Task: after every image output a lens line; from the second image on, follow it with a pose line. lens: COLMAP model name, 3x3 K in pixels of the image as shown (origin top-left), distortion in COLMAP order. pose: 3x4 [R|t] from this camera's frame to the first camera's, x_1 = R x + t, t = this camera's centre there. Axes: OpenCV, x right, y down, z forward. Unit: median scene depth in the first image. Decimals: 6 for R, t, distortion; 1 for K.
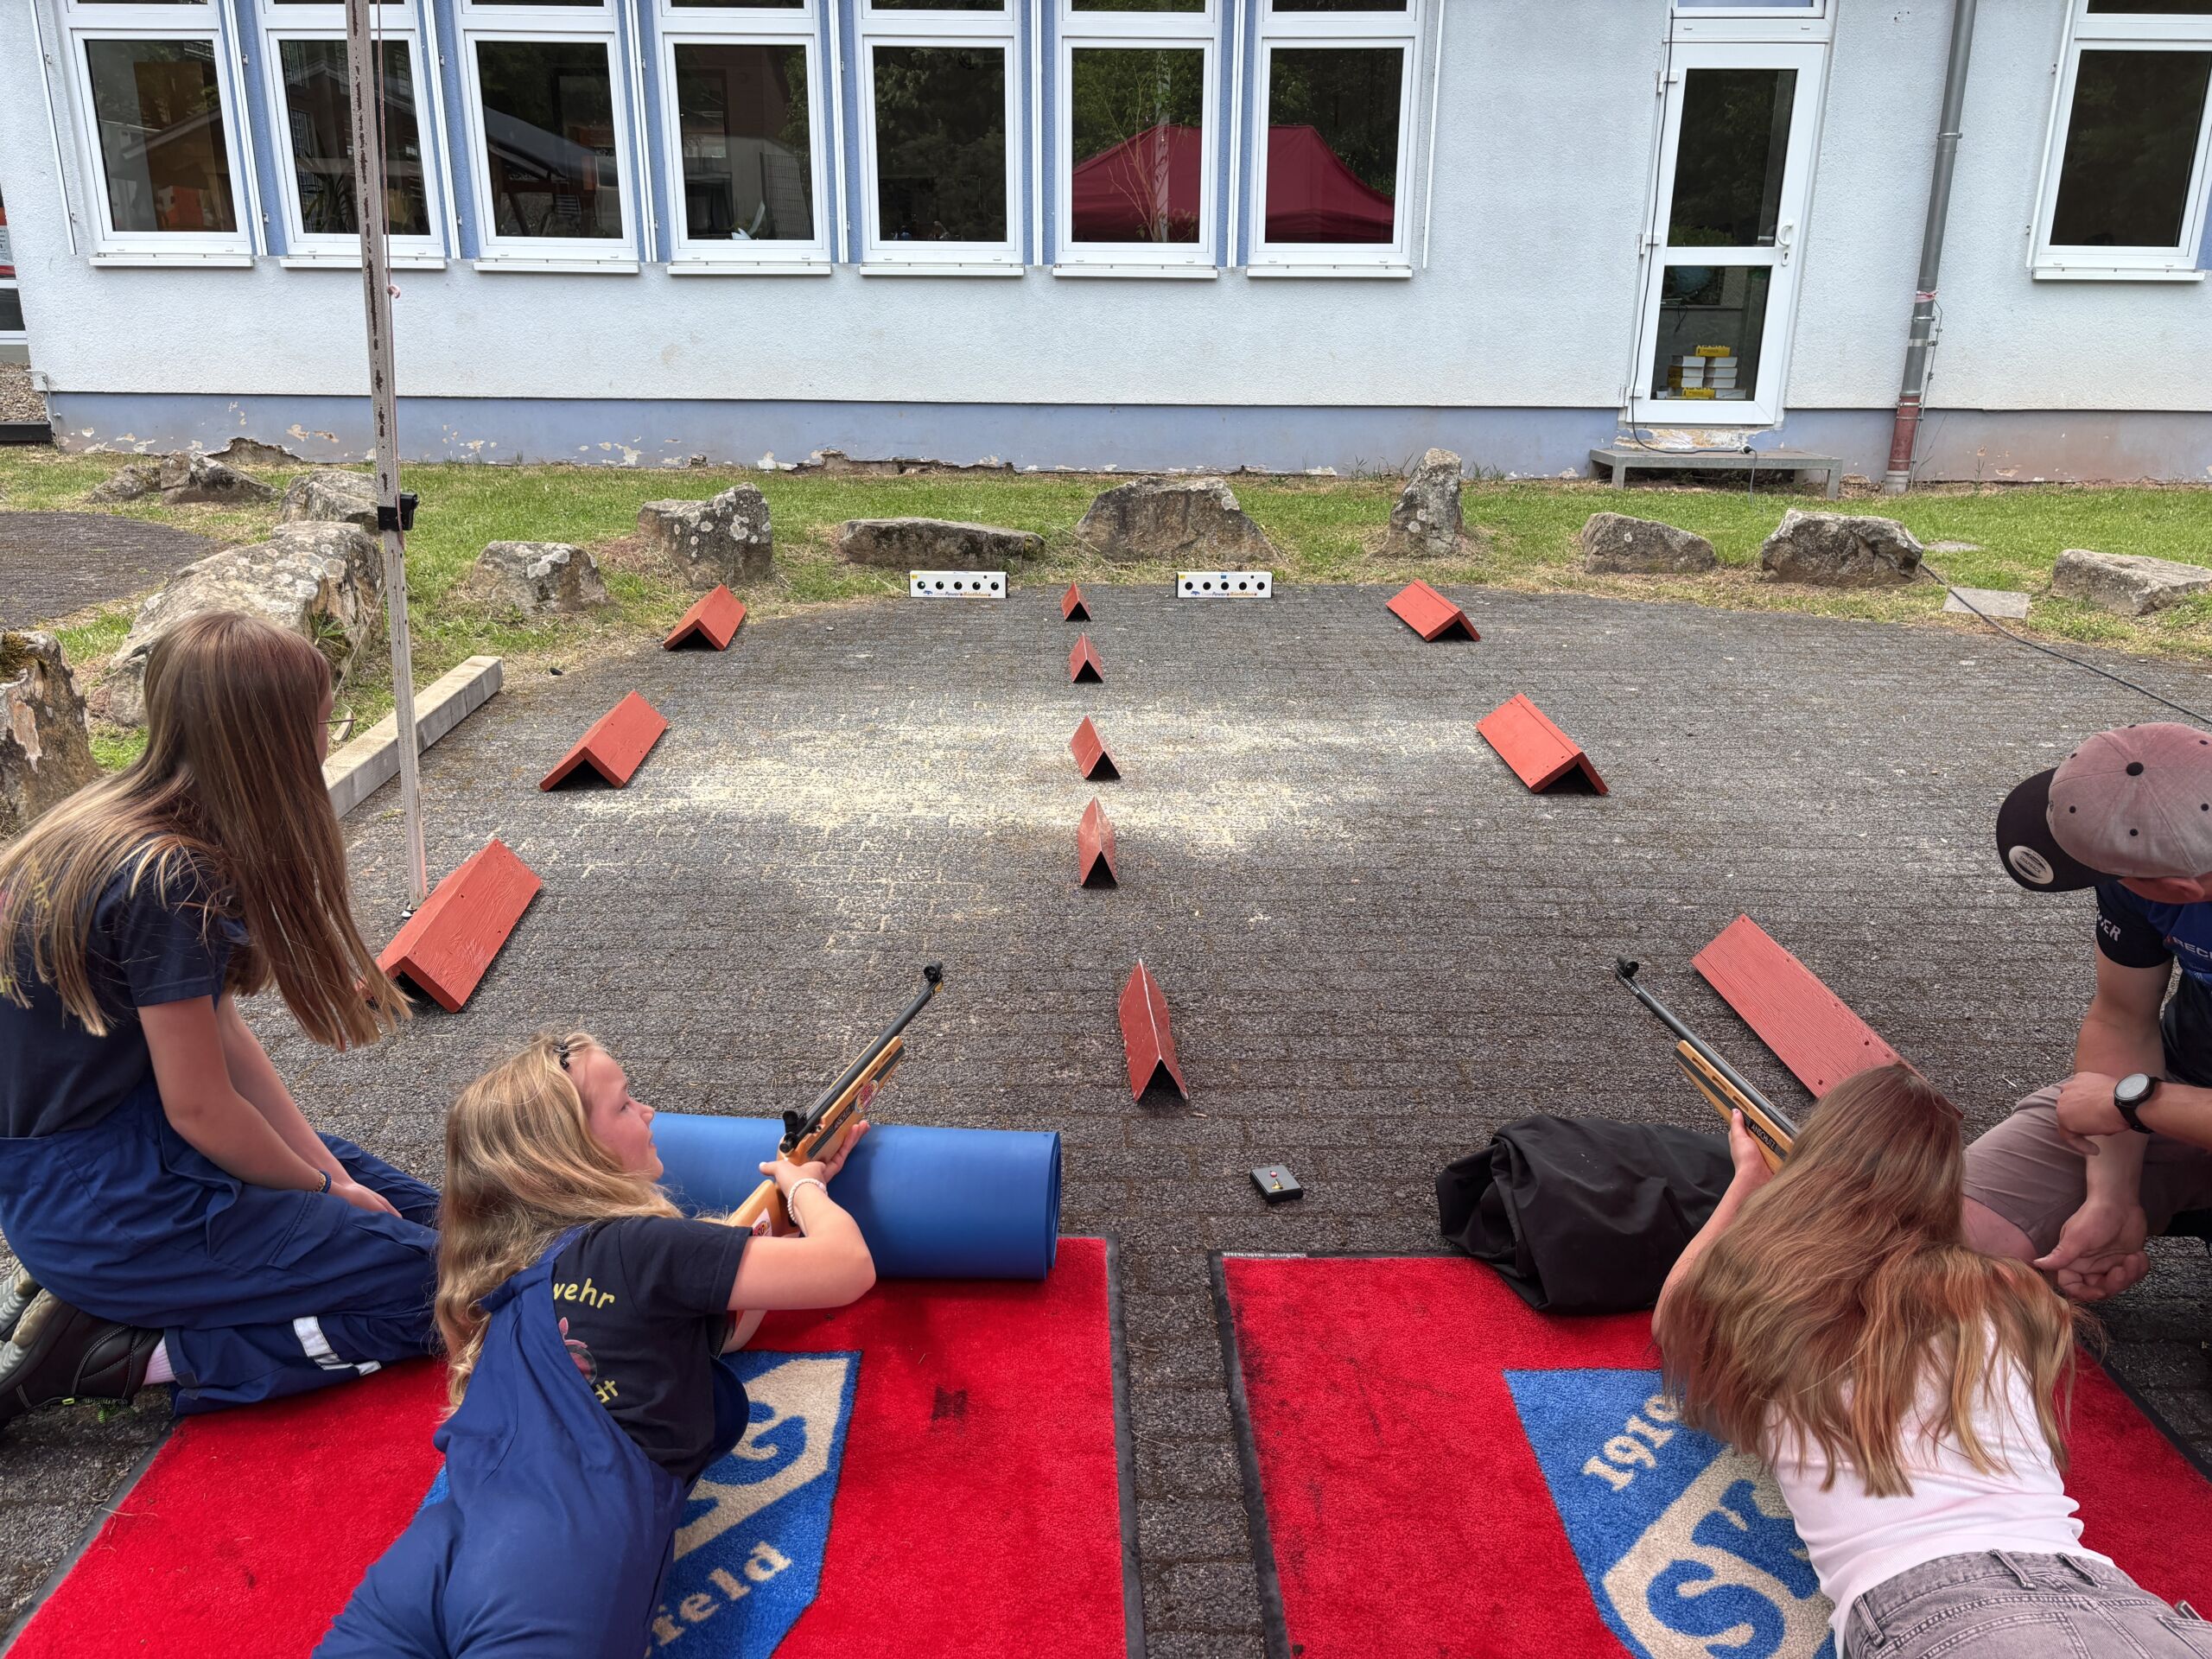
lens RADIAL K [[1662.2, 0, 1118.5], [0, 1662.2, 857.8], [0, 0, 1]] dist [0.046490, -0.044124]
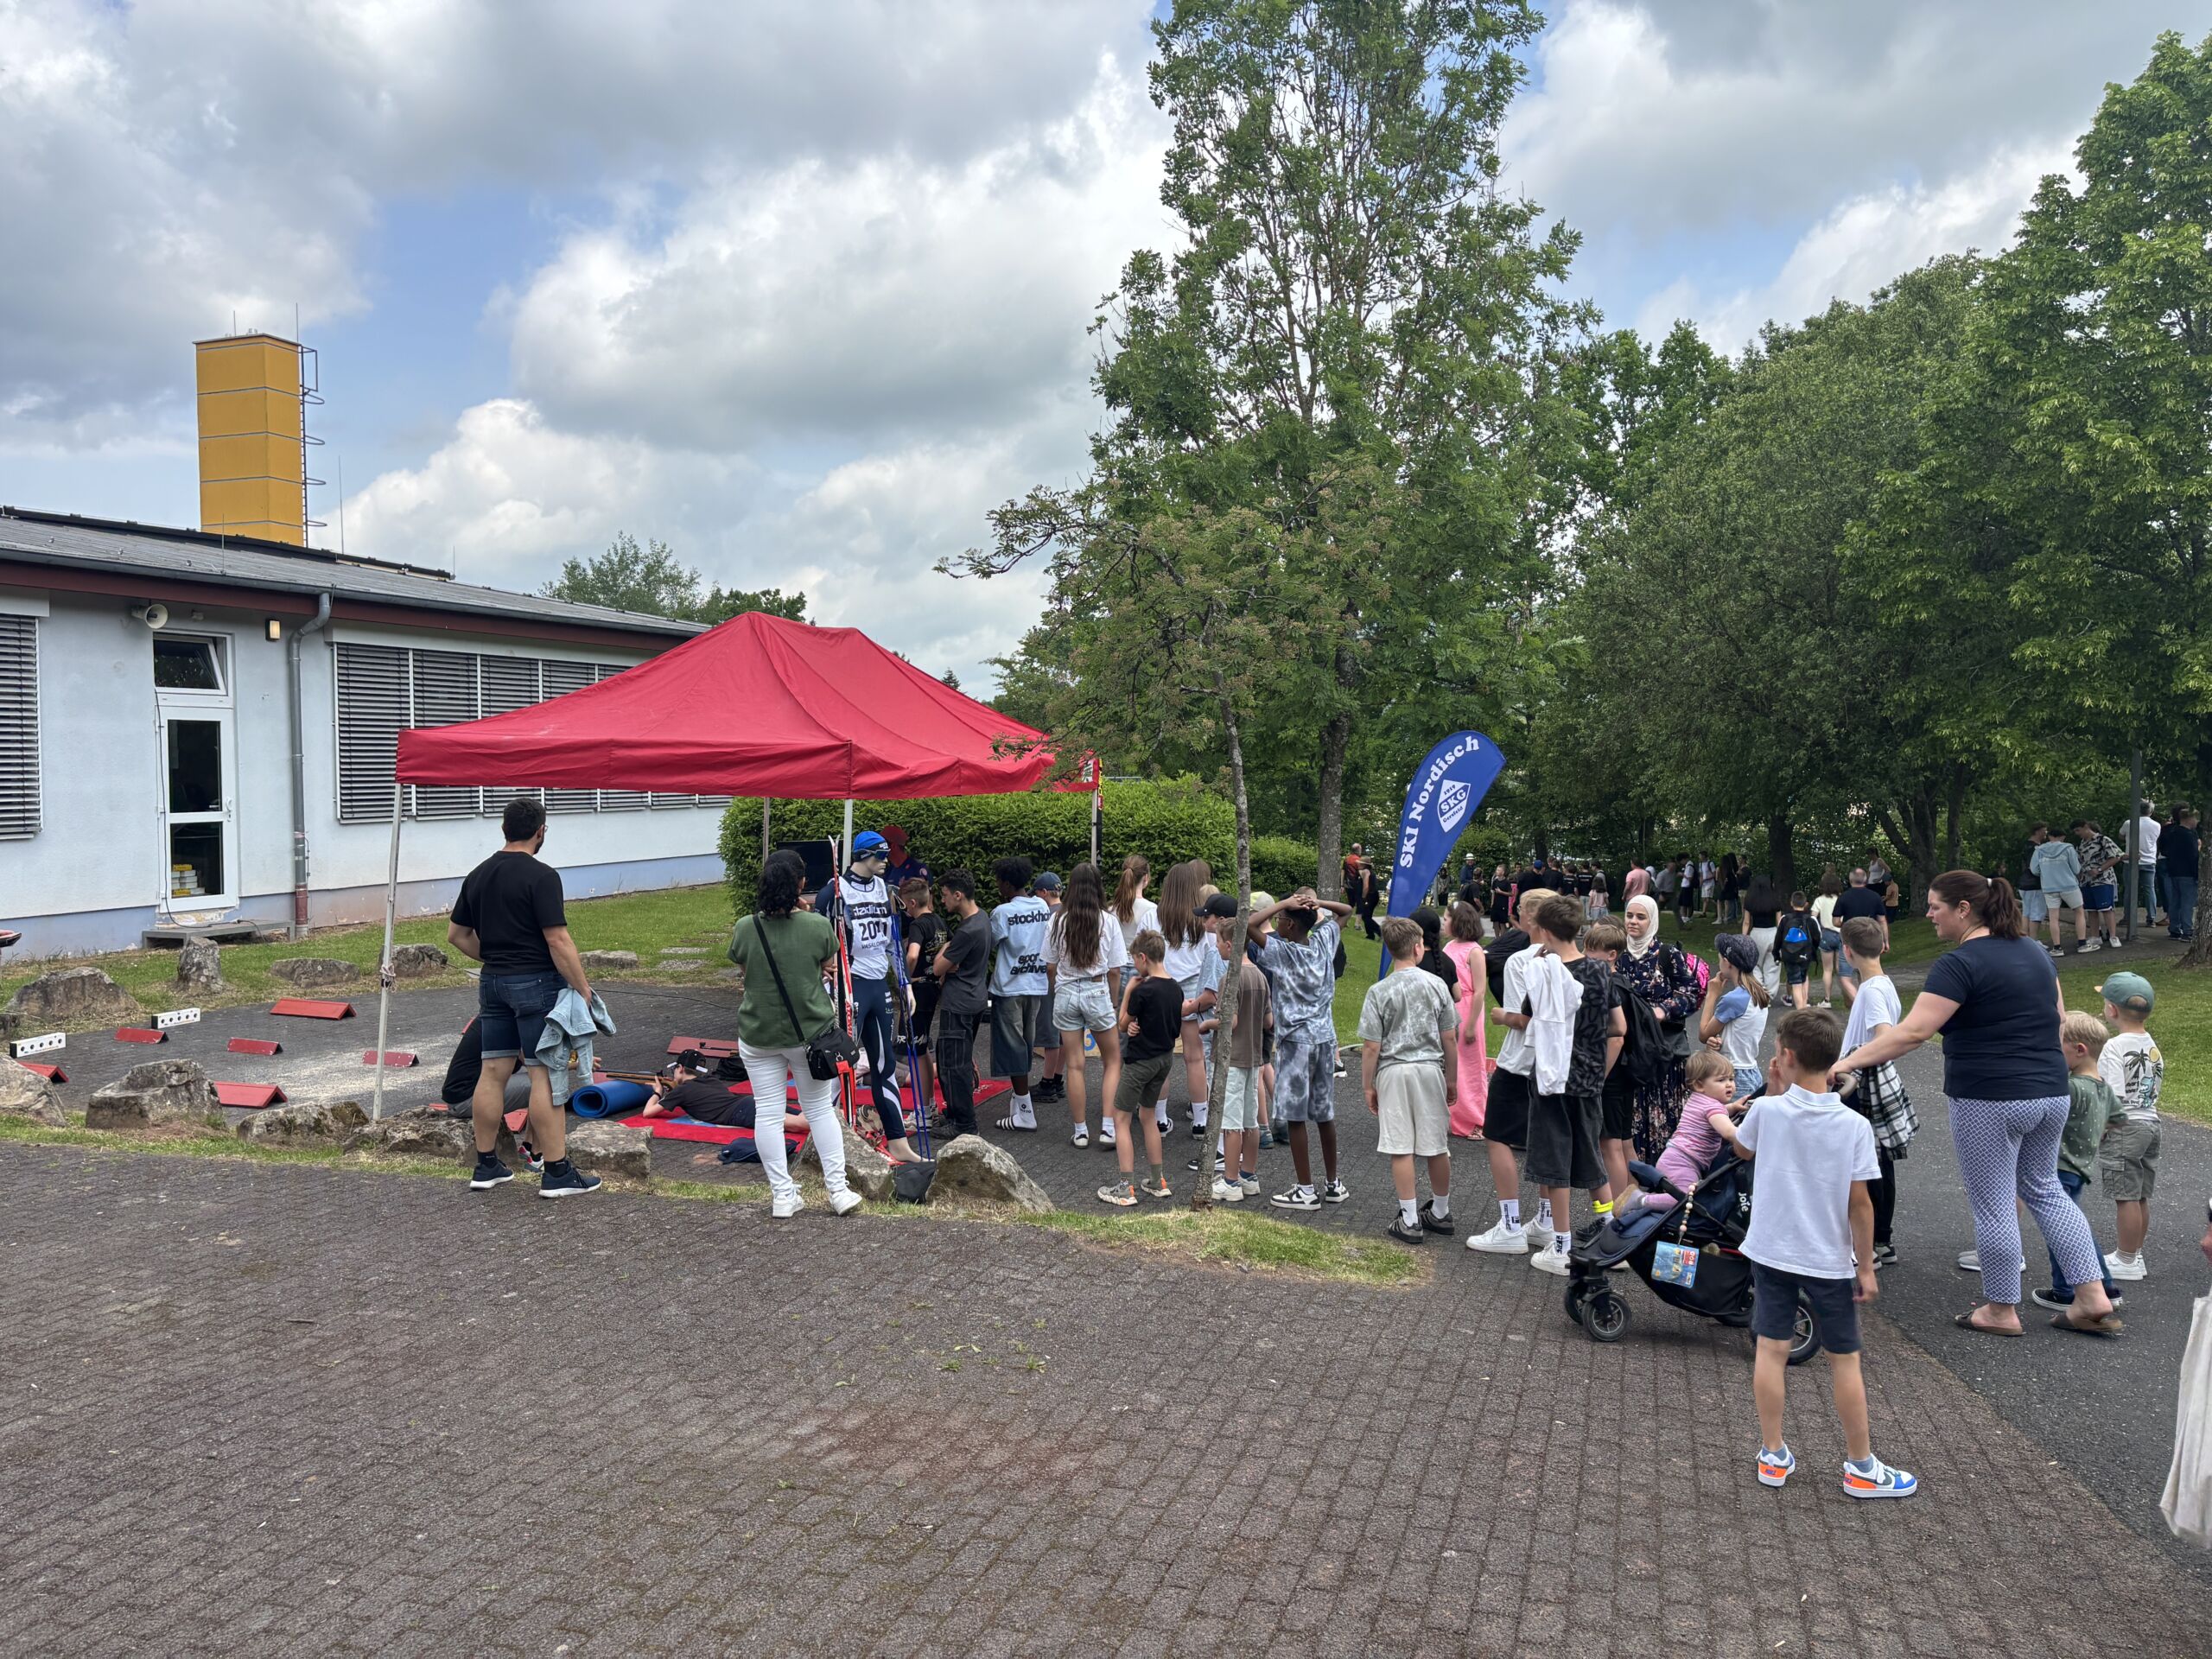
lens RADIAL K [[1662.2, 0, 1118.5], [0, 1662.2, 857.8], [0, 0, 1]] dist [0.046490, -0.044124]
pose [[0.335224, -0.064204, 0.939948, -1.184151], [0.292127, 0.955587, -0.038912, 0.036754], [-0.895704, 0.287629, 0.339092, -0.540312]]
